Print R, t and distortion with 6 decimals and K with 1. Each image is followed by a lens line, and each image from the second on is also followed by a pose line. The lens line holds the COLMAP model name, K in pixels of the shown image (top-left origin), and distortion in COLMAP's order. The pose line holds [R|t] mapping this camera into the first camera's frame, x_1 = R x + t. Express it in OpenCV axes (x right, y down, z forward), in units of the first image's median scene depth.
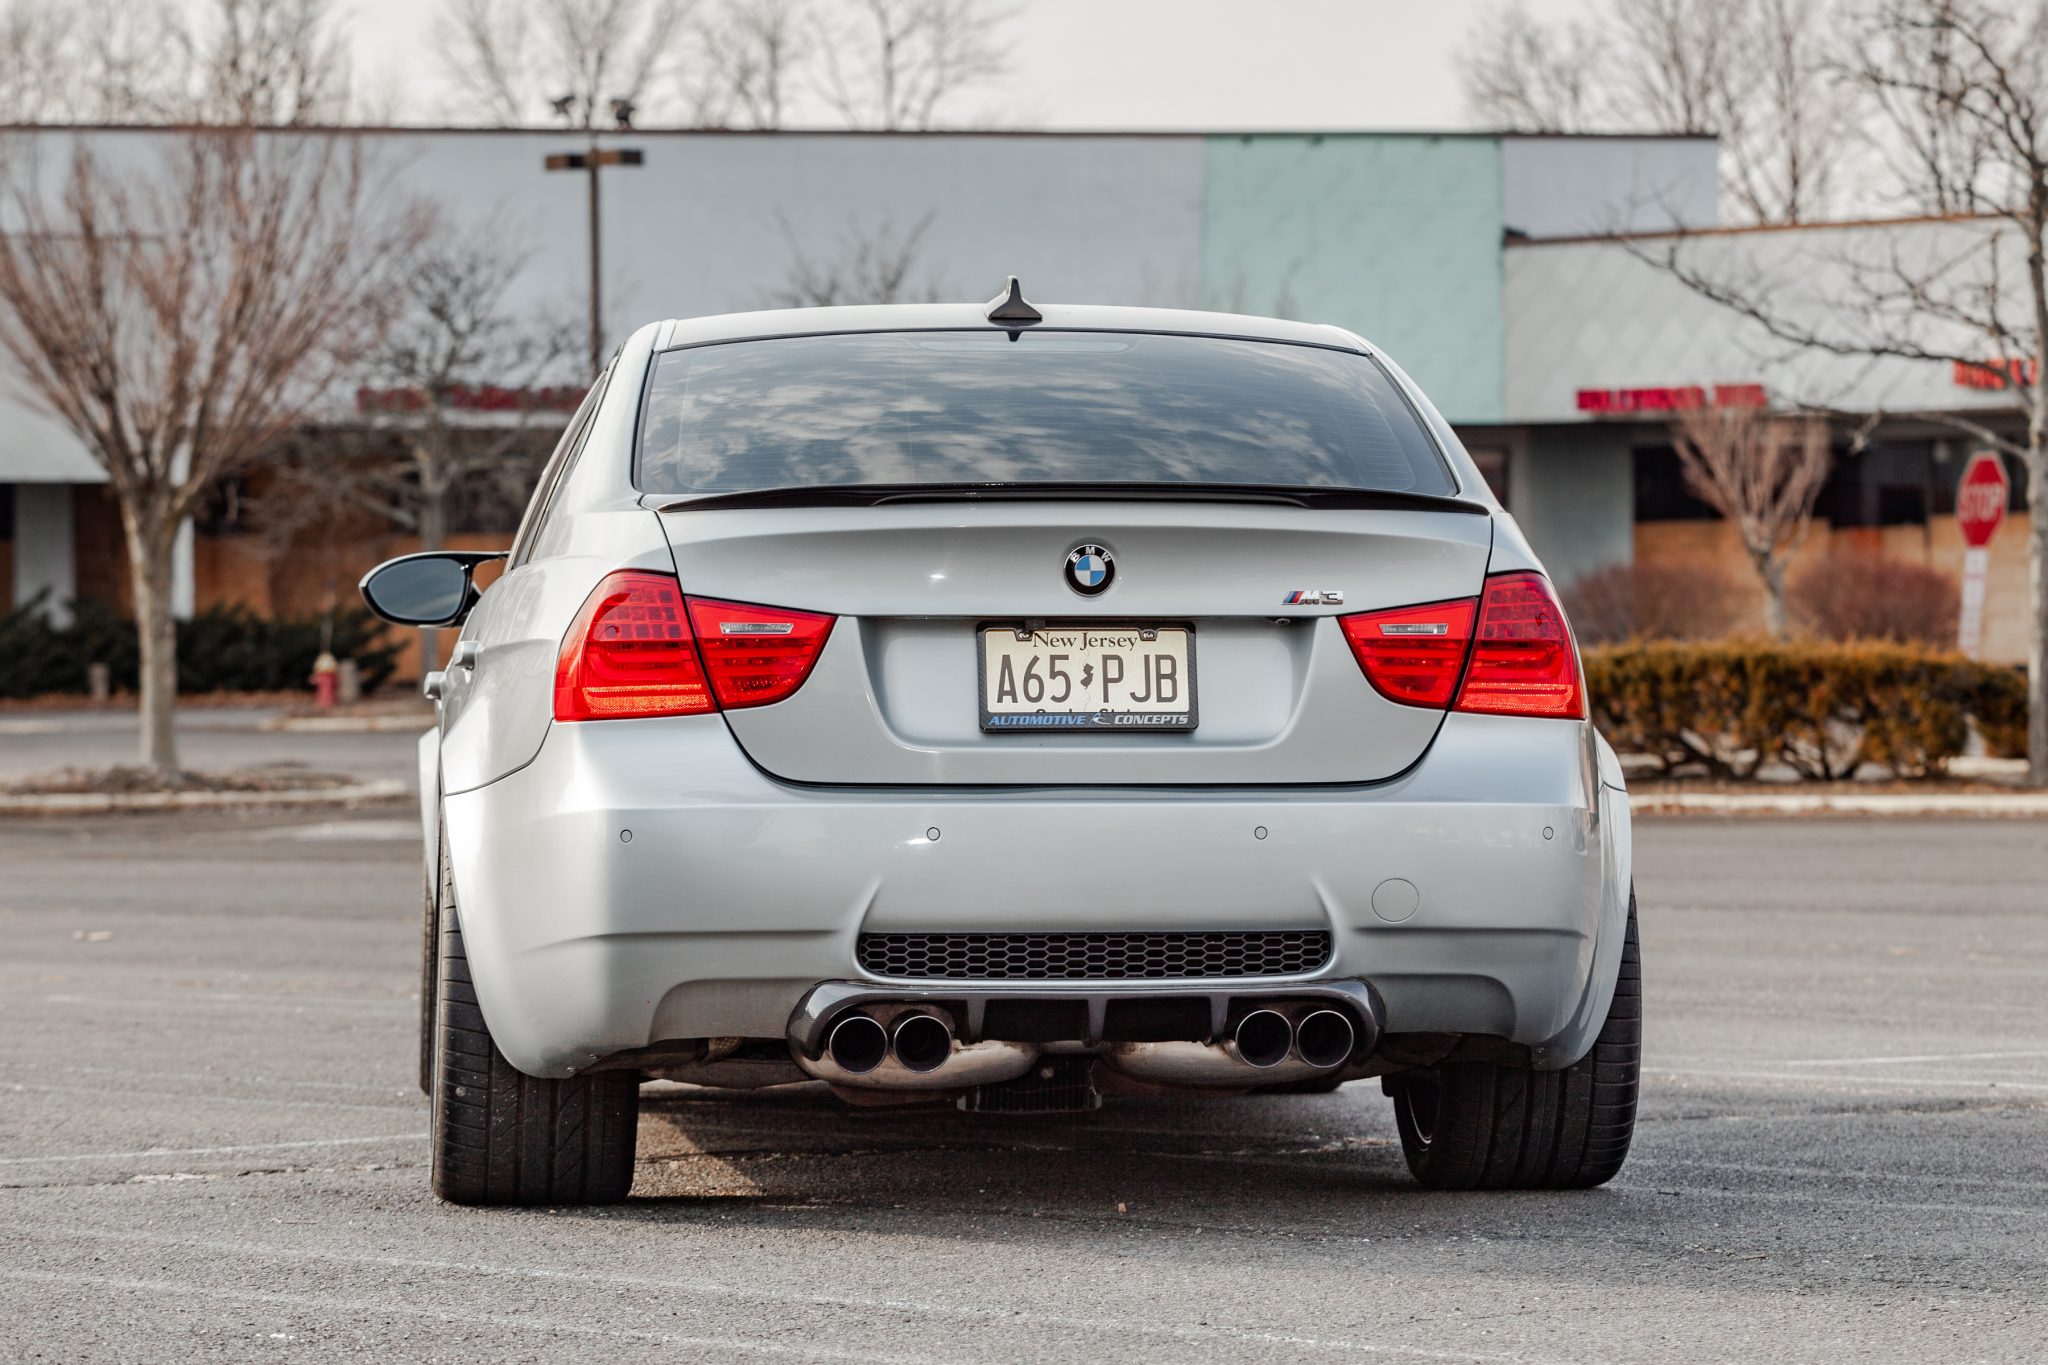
lens RADIAL K [[6274.4, 0, 1024.9], [0, 6274.4, 677.6], [0, 0, 1]] dist [-0.163071, 0.000000]
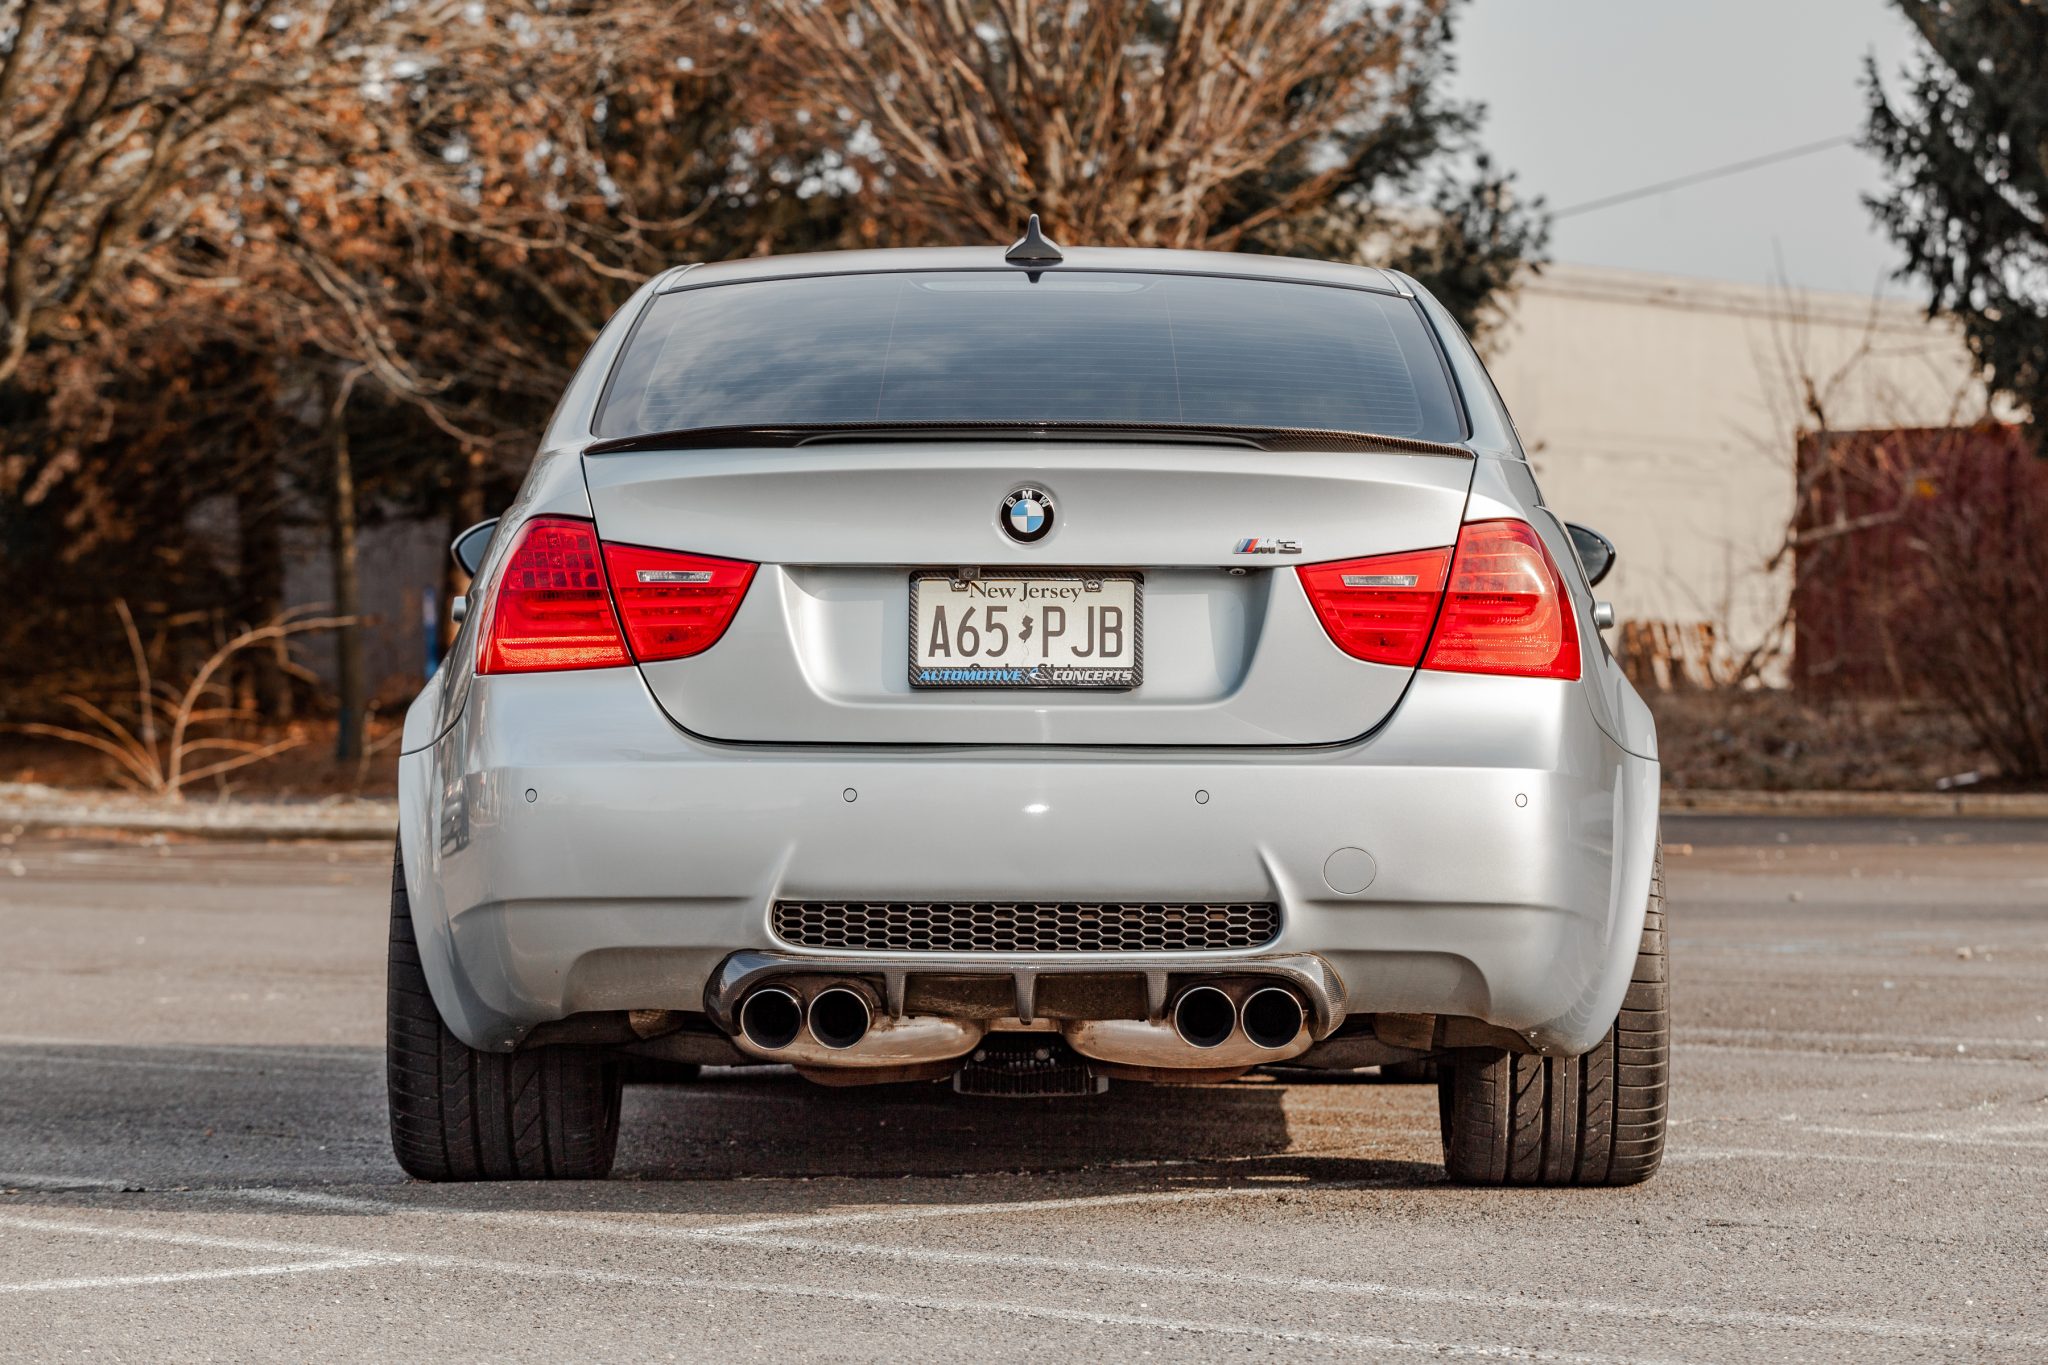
lens RADIAL K [[6274.4, 0, 1010.3], [0, 6274.4, 683.5], [0, 0, 1]] dist [-0.163071, 0.000000]
pose [[0.994151, 0.005259, -0.107867, 0.108919], [-0.005390, 0.999985, -0.000917, 0.008776], [0.107860, 0.001493, 0.994165, 0.067027]]
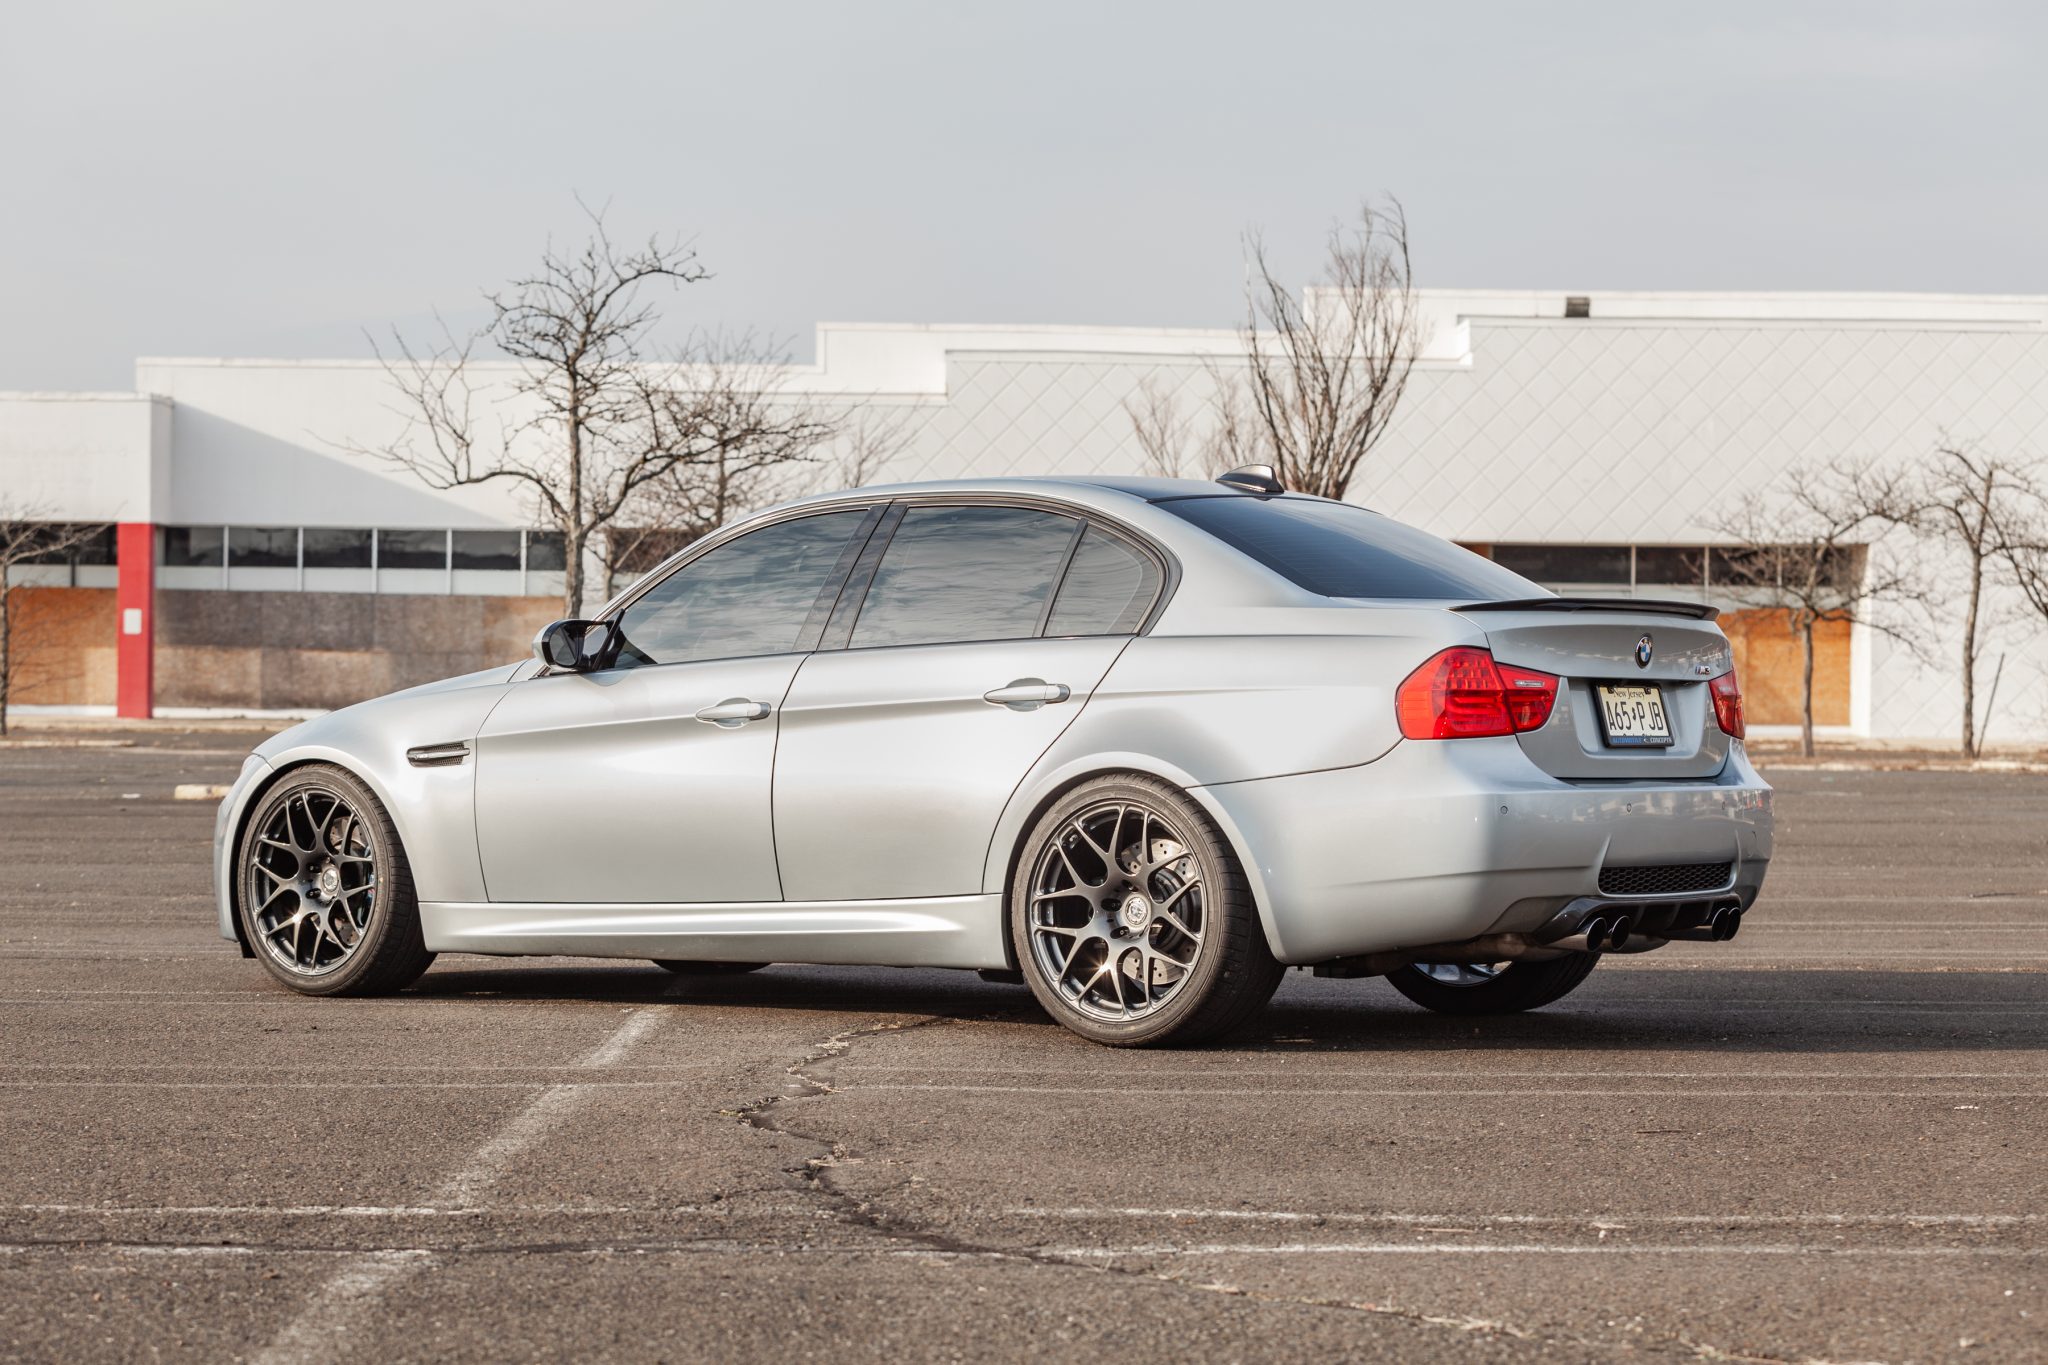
lens RADIAL K [[3864.5, 0, 1056.5], [0, 3864.5, 778.6], [0, 0, 1]] dist [-0.001035, 0.000000]
pose [[0.709738, -0.001233, 0.704464, -0.837028], [-0.012258, 0.999825, 0.014100, 0.004268], [-0.704359, -0.018643, 0.709599, 0.369465]]
